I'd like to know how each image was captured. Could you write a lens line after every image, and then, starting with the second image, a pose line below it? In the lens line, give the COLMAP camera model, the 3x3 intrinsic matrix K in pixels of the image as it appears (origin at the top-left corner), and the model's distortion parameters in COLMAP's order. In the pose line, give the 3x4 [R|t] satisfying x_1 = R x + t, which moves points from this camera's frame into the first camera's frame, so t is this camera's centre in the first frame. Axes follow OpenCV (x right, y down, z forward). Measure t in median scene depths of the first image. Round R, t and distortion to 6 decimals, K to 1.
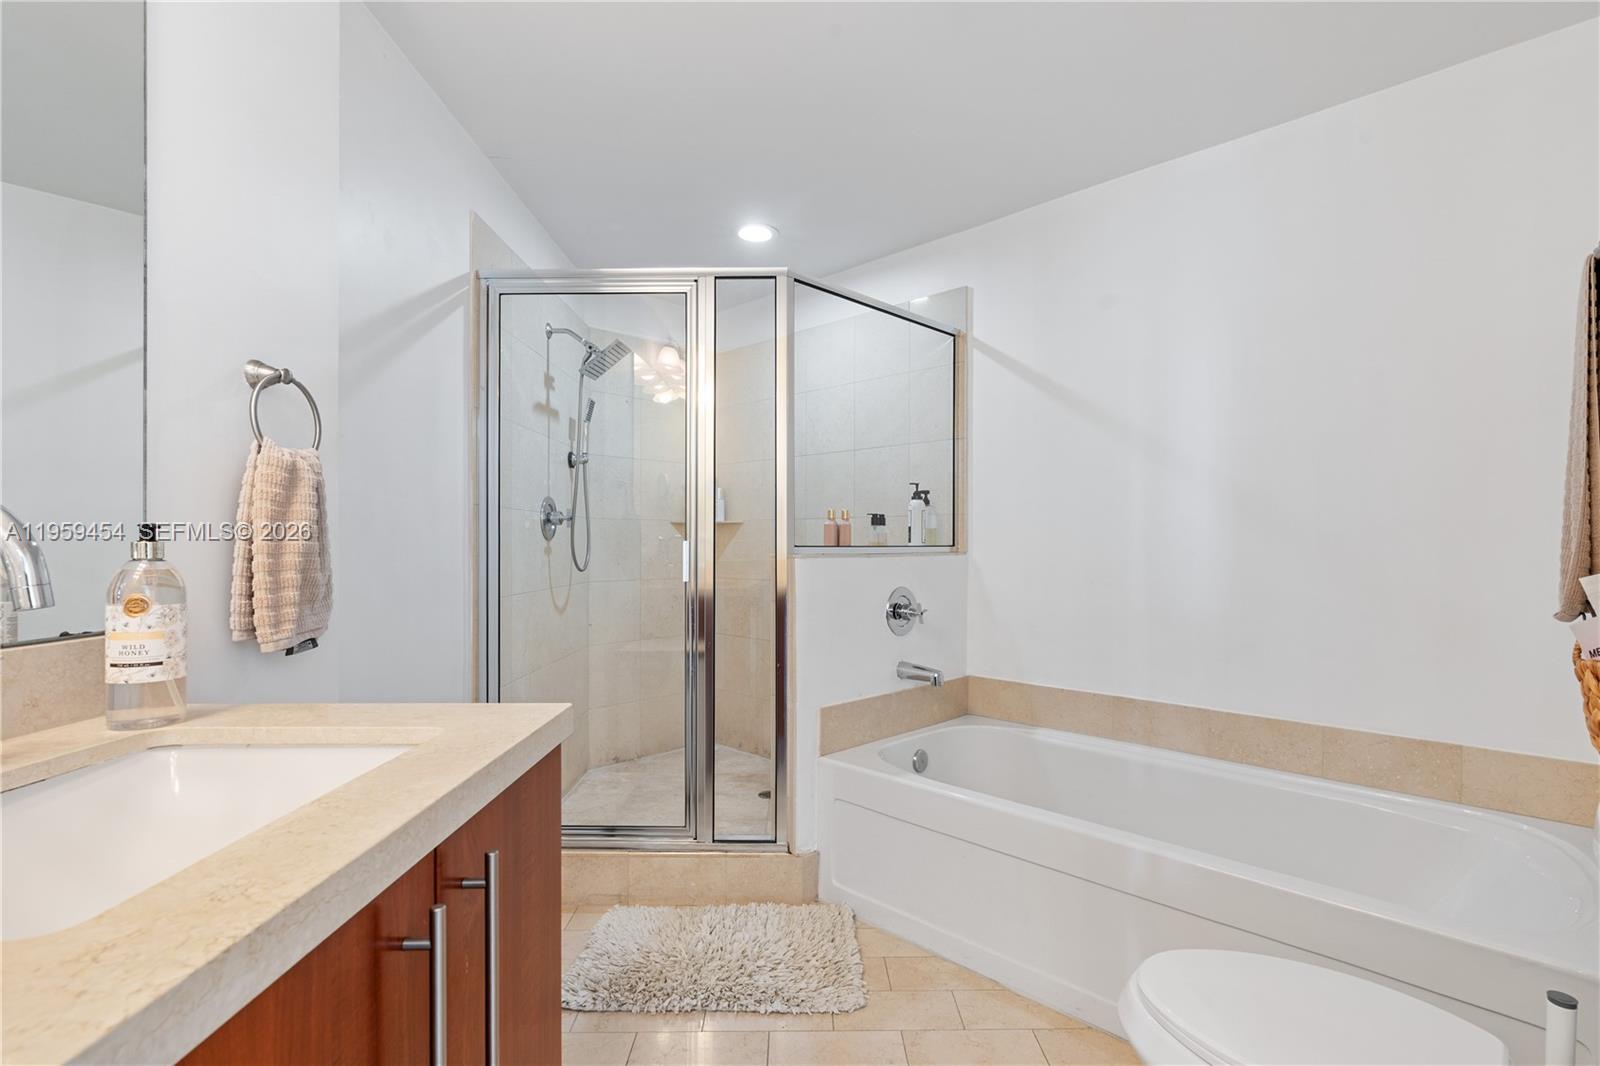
lens RADIAL K [[743.3, 0, 803.7], [0, 743.3, 545.1], [0, 0, 1]] dist [-0.008148, 0.002704]
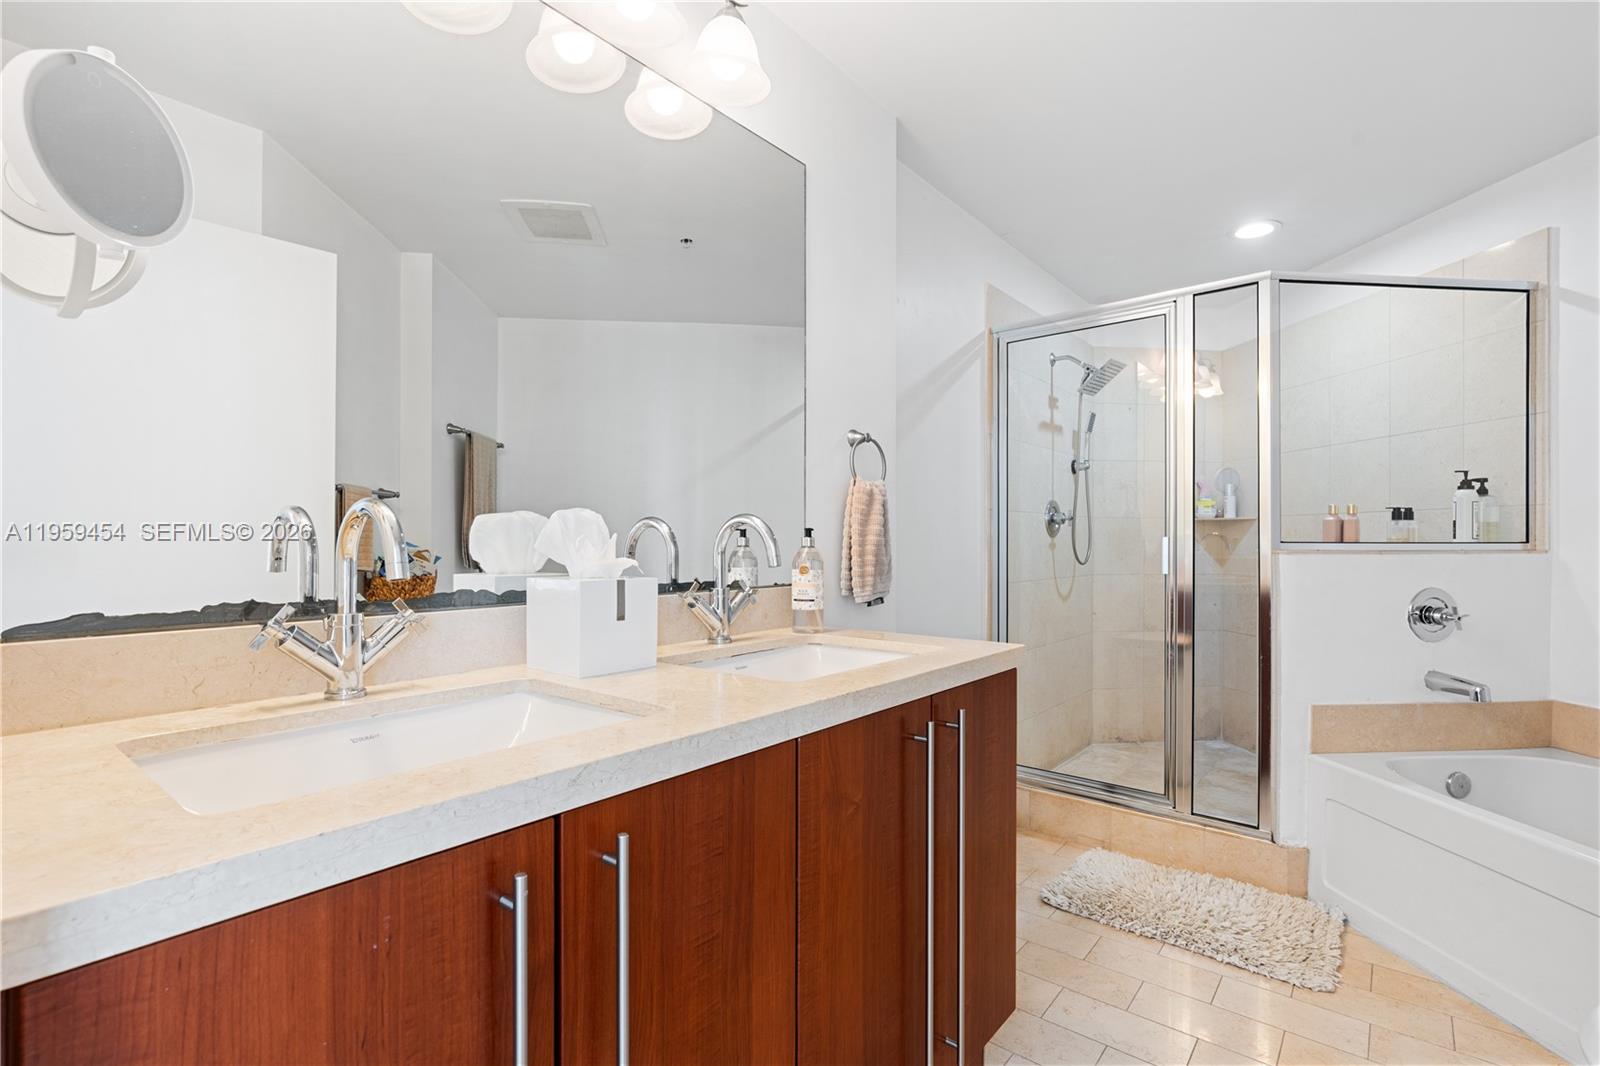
lens RADIAL K [[743.3, 0, 800.5], [0, 743.3, 538.6], [0, 0, 1]] dist [-0.008148, 0.002704]
pose [[0.763835, -0.001534, -0.645410, 0.141022], [-0.002461, 0.999983, -0.005290, 0.003544], [0.645407, 0.005629, 0.763818, -0.199334]]
